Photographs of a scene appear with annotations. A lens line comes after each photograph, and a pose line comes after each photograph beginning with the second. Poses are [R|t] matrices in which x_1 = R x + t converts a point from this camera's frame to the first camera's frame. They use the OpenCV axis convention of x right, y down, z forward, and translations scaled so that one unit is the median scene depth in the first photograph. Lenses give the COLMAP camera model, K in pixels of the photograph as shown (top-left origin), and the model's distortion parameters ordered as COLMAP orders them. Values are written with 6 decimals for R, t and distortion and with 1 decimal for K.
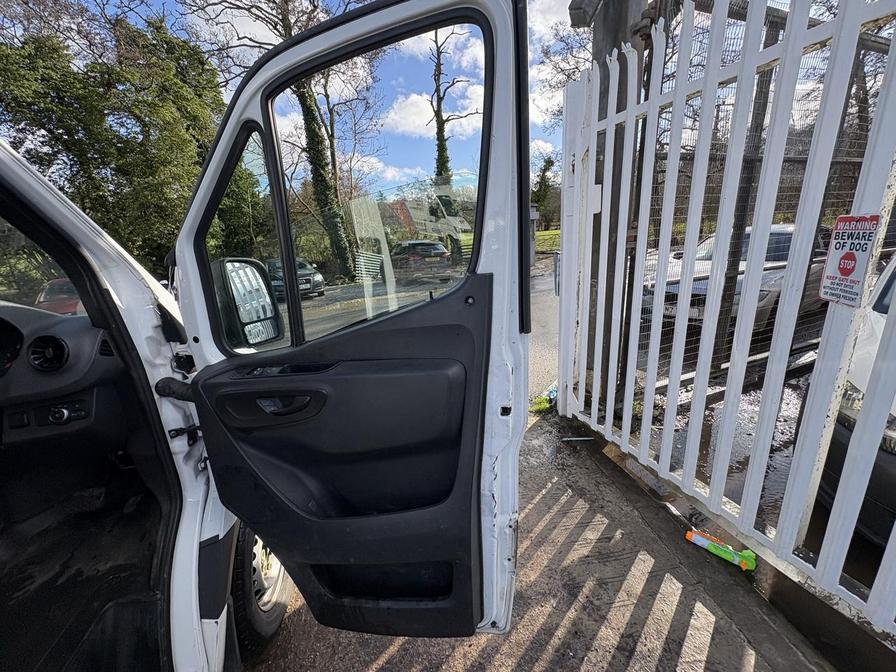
lens RADIAL K [[355.7, 0, 449.4], [0, 355.7, 338.1], [0, 0, 1]] dist [0.001214, 0.000380]
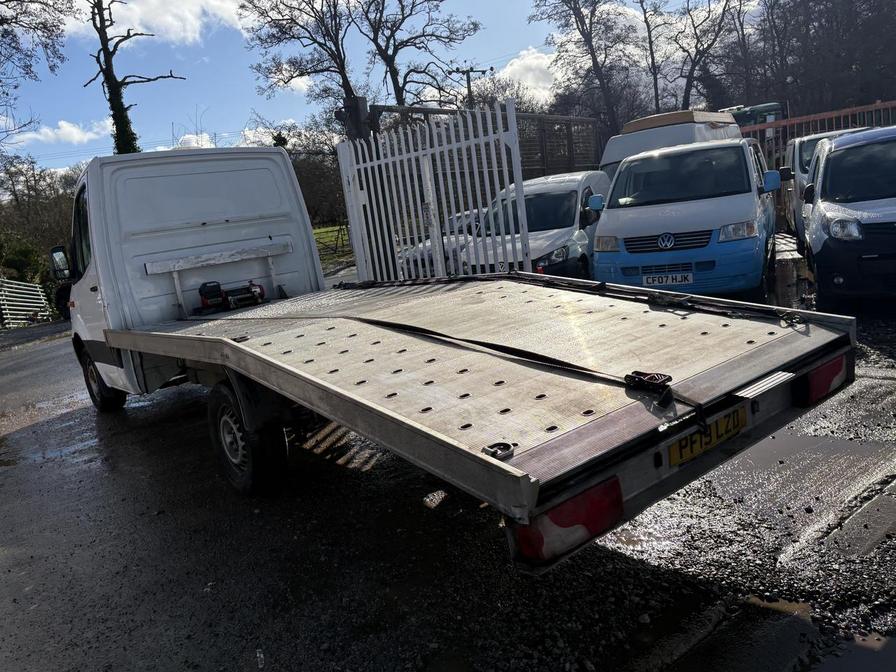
lens RADIAL K [[670.9, 0, 444.9], [0, 670.9, 330.0], [0, 0, 1]] dist [0.046596, -0.049170]
pose [[0.871967, -0.132135, 0.471396, -0.146567], [0.204007, 0.973374, -0.104520, 0.114356], [-0.445034, 0.187306, 0.875706, -0.329050]]
